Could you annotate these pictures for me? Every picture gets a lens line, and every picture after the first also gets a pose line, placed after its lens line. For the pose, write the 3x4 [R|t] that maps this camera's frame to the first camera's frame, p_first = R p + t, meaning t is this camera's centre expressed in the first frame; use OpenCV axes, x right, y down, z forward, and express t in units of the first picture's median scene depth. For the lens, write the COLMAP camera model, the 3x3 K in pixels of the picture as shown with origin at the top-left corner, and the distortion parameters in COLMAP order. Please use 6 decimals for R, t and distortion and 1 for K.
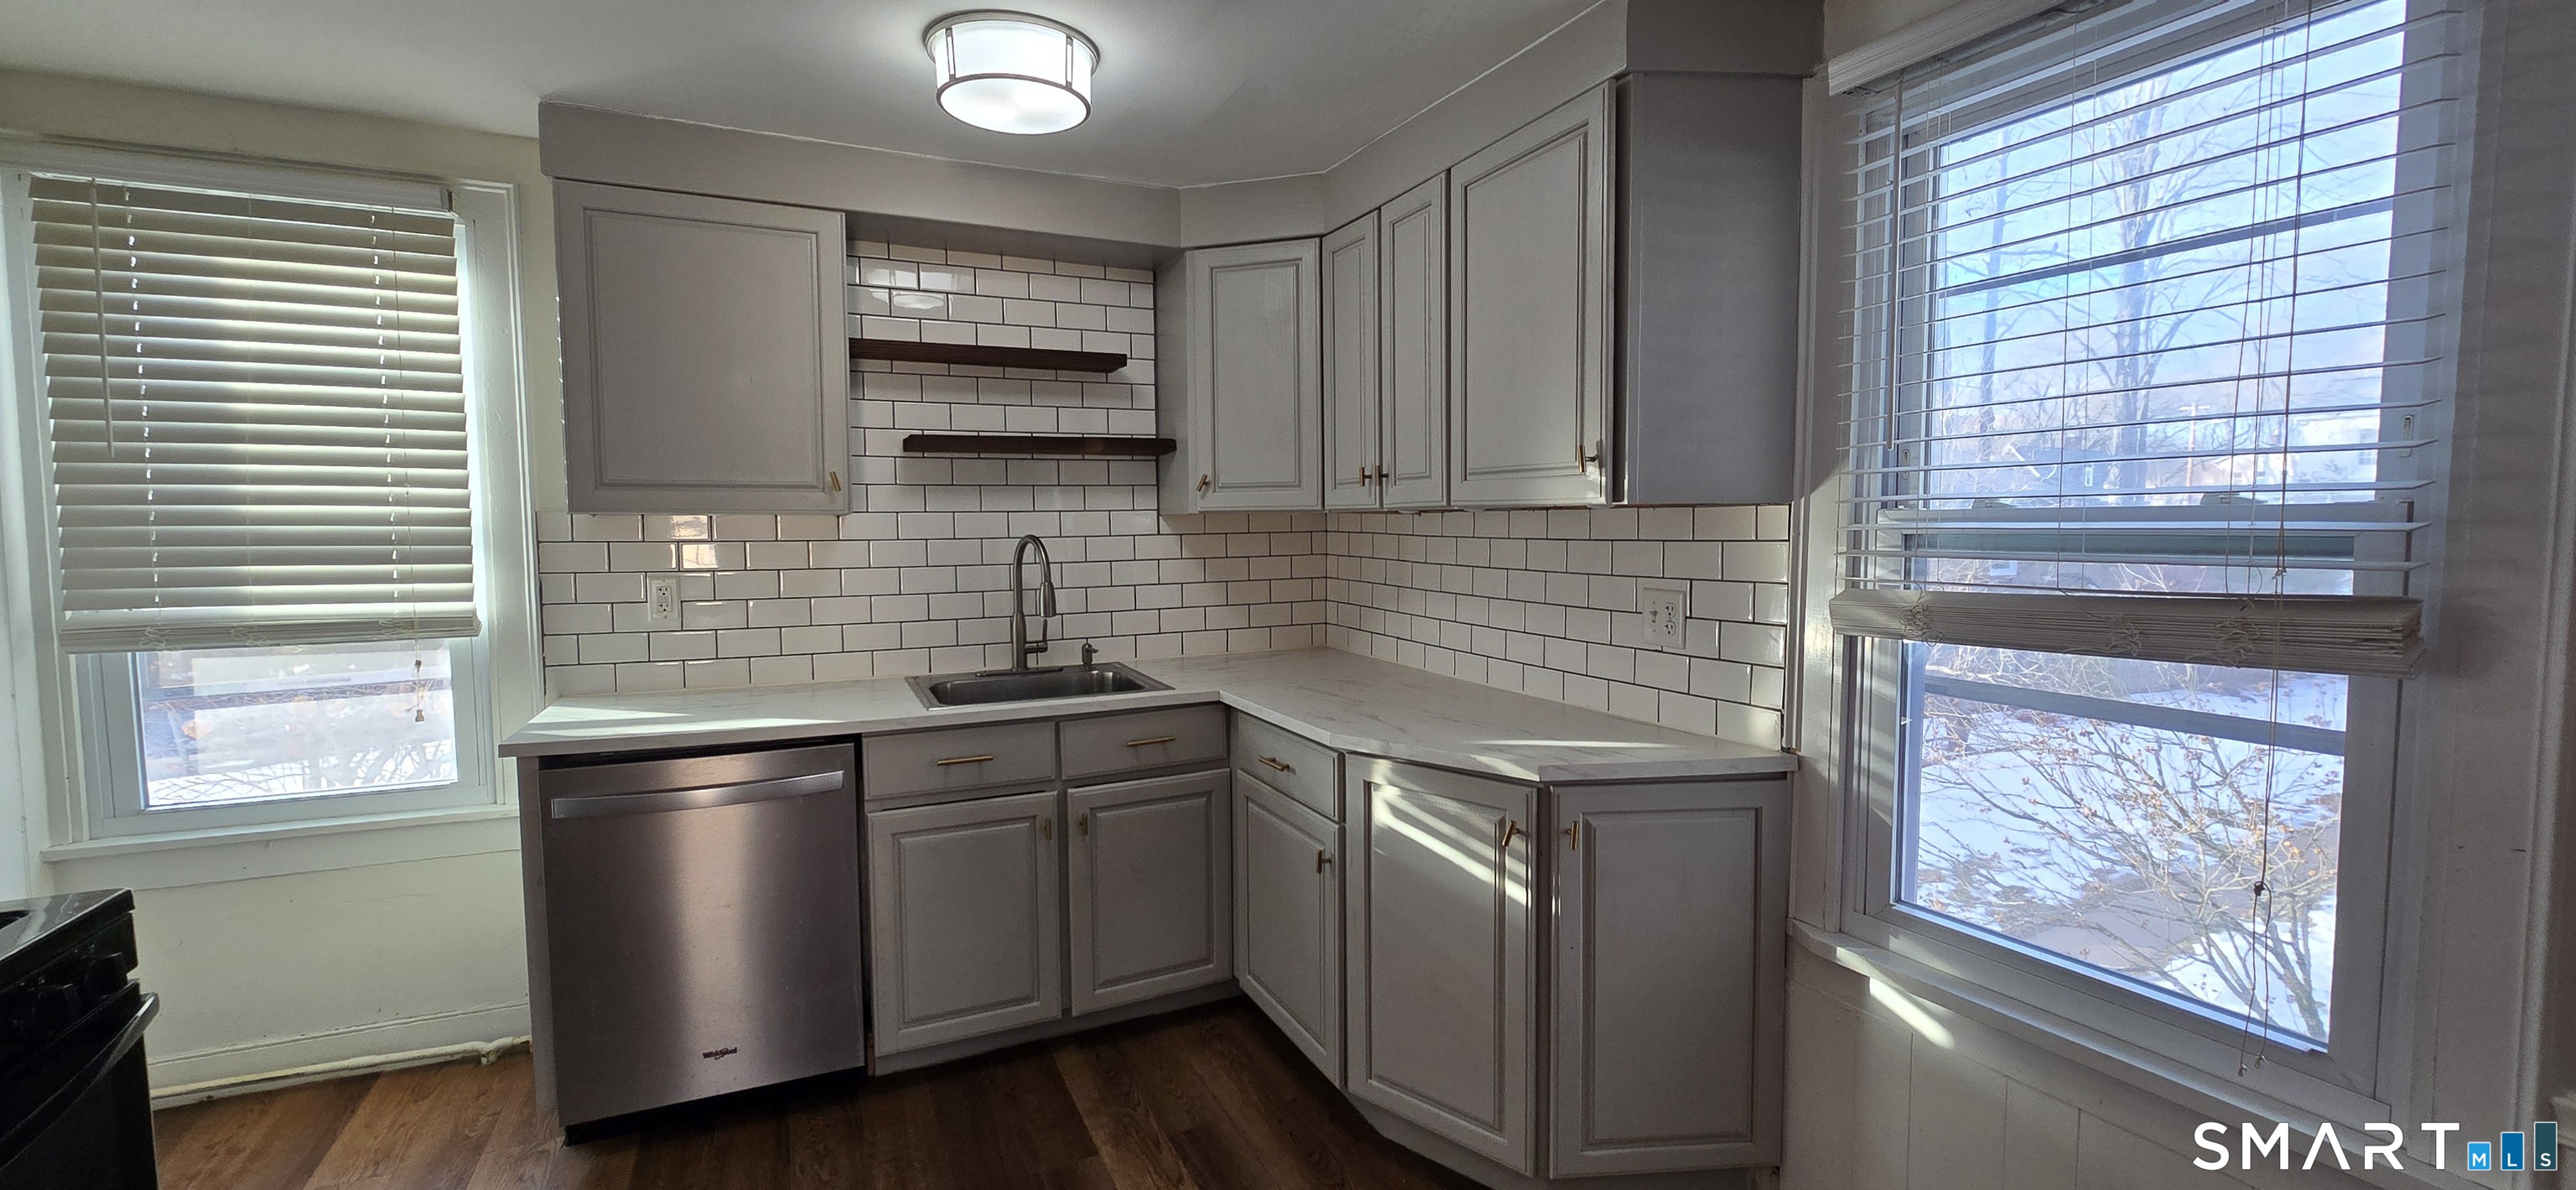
lens RADIAL K [[1046.1, 0, 1293.9], [0, 1046.1, 586.3], [0, 0, 1]] dist [-0.000297, -0.000413]
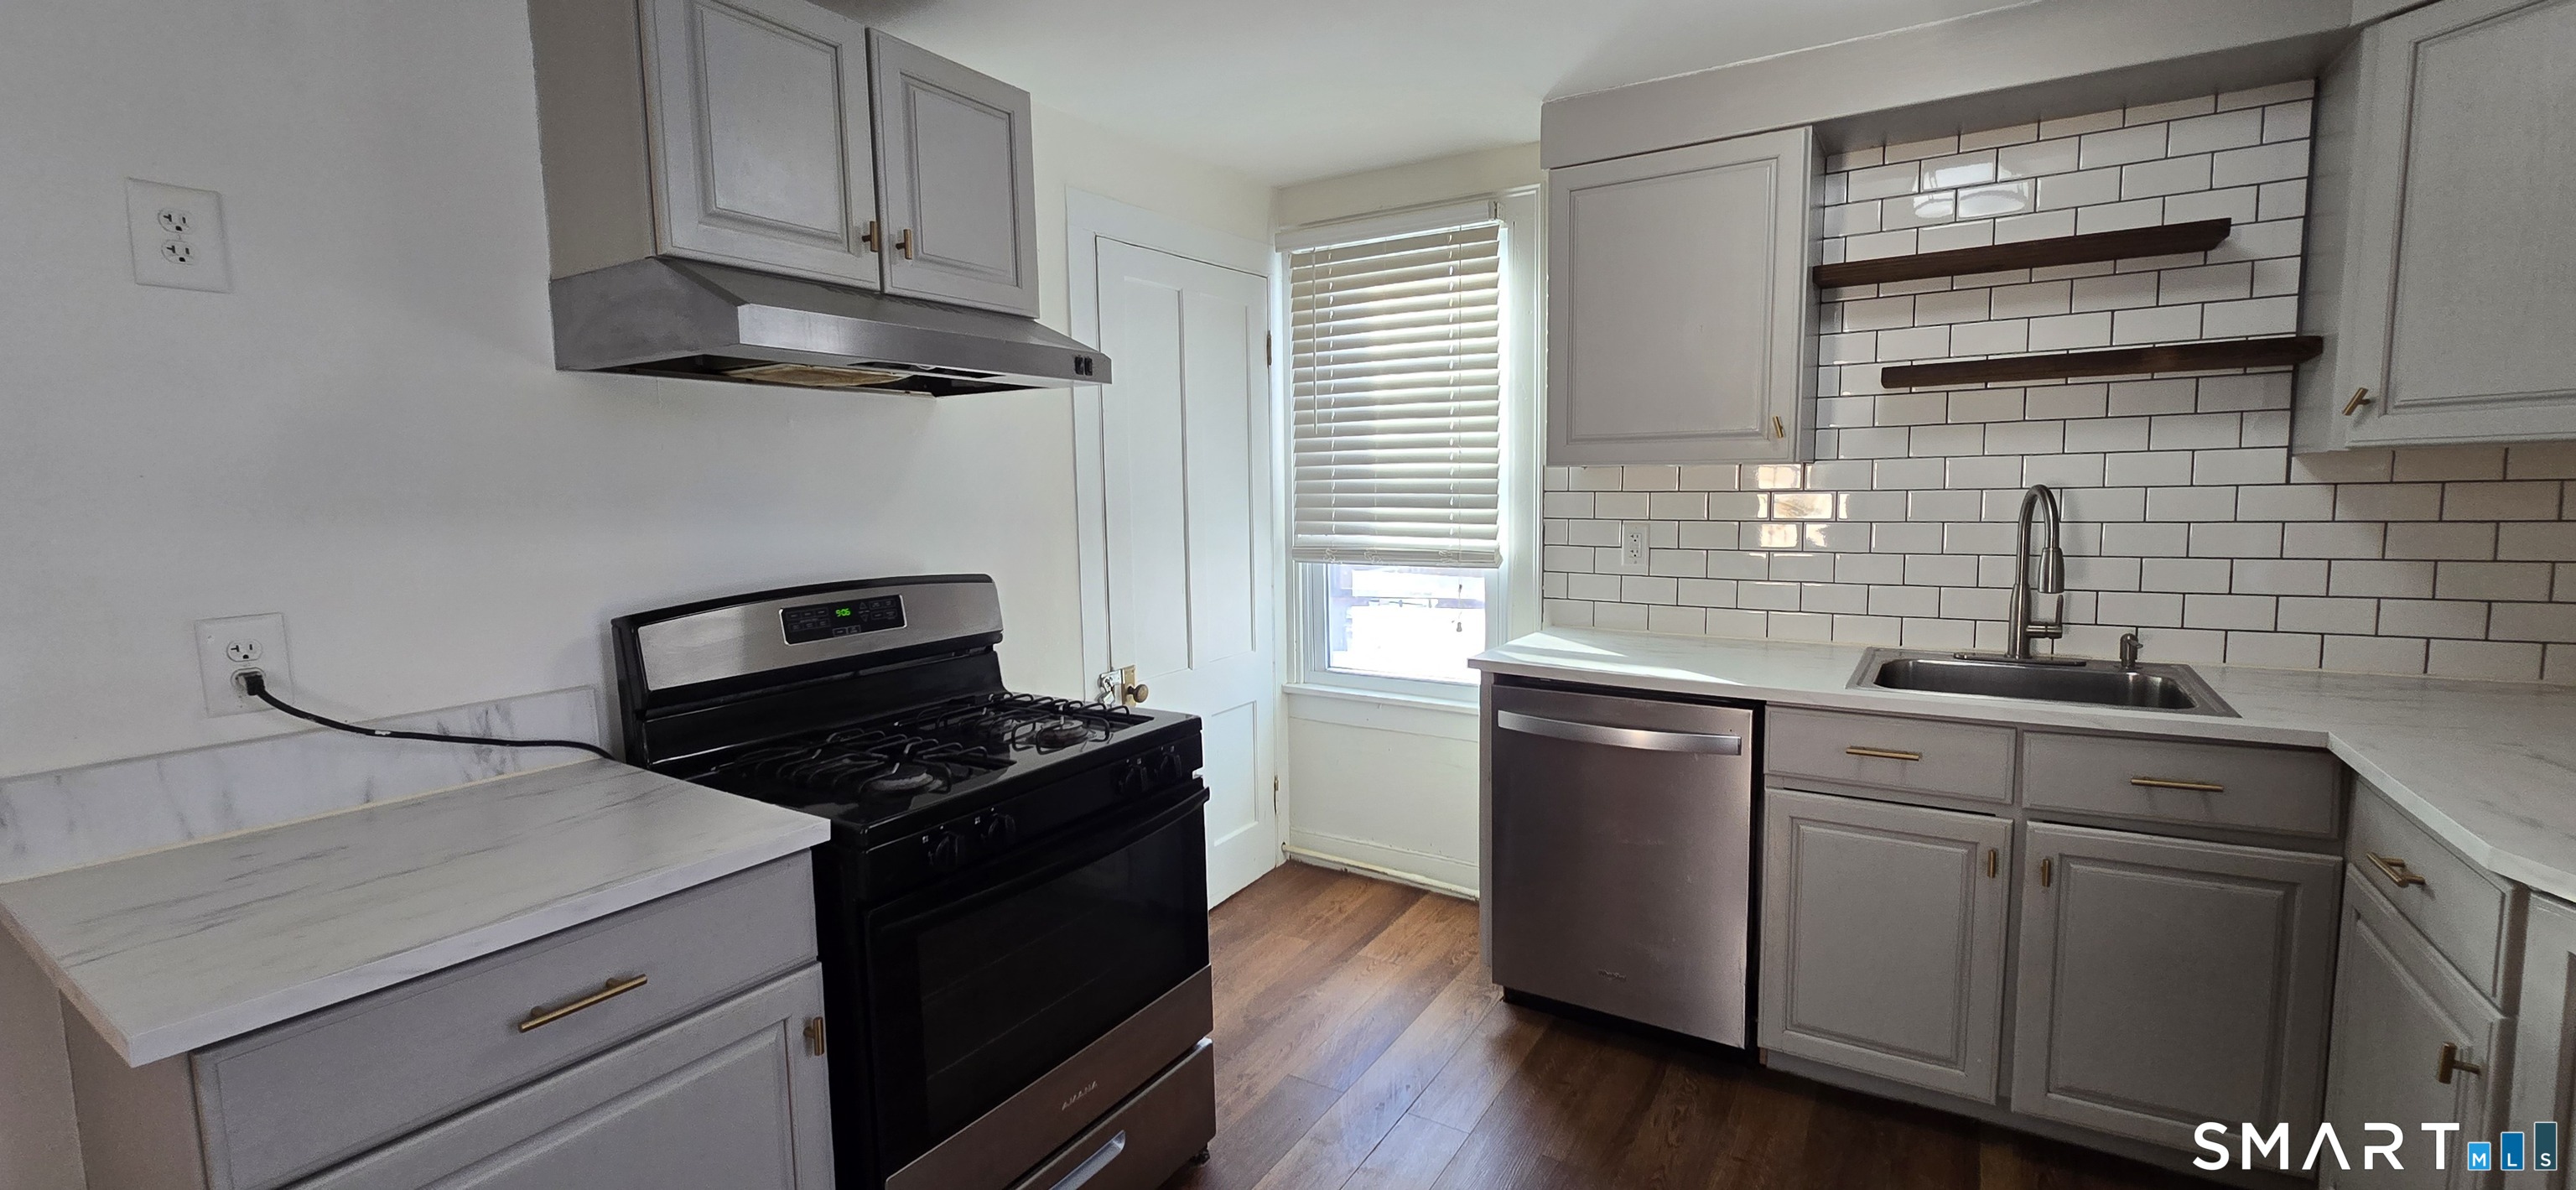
lens RADIAL K [[1046.1, 0, 1293.9], [0, 1046.1, 586.3], [0, 0, 1]] dist [-0.000297, -0.000413]
pose [[0.537064, 0.080535, -0.839688, 0.120326], [-0.038796, 0.996737, 0.070784, -0.008985], [0.842649, -0.005439, 0.538436, 0.139760]]
